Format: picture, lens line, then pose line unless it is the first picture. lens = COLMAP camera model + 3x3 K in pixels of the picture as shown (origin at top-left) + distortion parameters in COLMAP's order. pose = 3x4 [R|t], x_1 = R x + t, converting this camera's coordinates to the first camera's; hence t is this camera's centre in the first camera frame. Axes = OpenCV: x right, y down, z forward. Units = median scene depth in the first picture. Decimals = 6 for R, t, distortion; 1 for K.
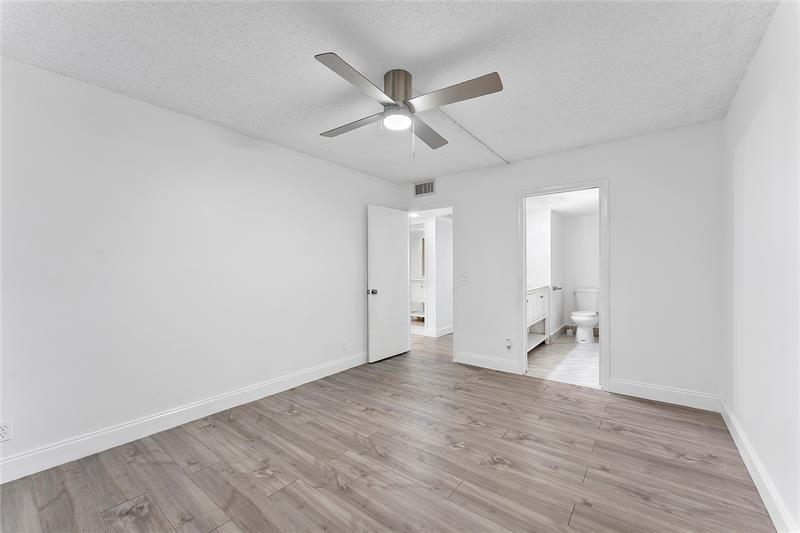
lens RADIAL K [[324.6, 0, 400.0], [0, 324.6, 269.4], [0, 0, 1]] dist [-0.000873, -0.000427]
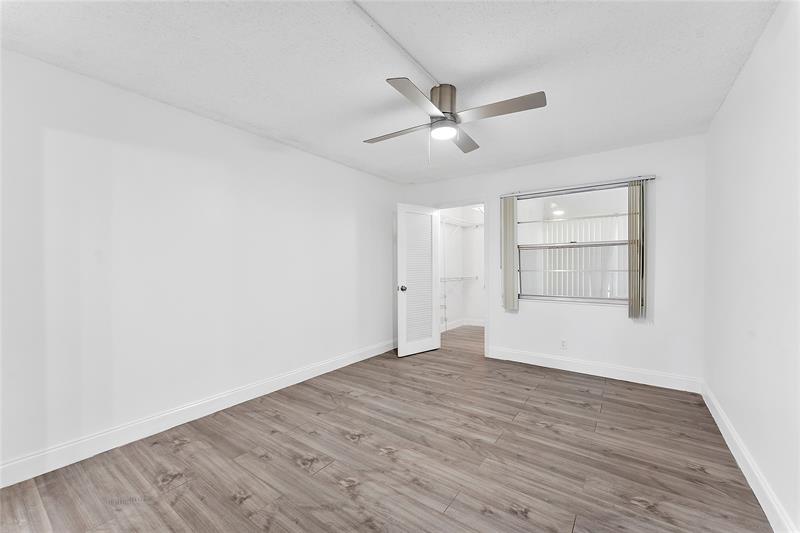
lens RADIAL K [[324.6, 0, 397.1], [0, 324.6, 265.9], [0, 0, 1]] dist [-0.000873, -0.000427]
pose [[-0.999460, 0.008852, -0.031660, 0.174742], [0.008761, 0.999957, 0.003012, -0.011660], [0.031685, 0.002733, -0.999494, 1.997220]]
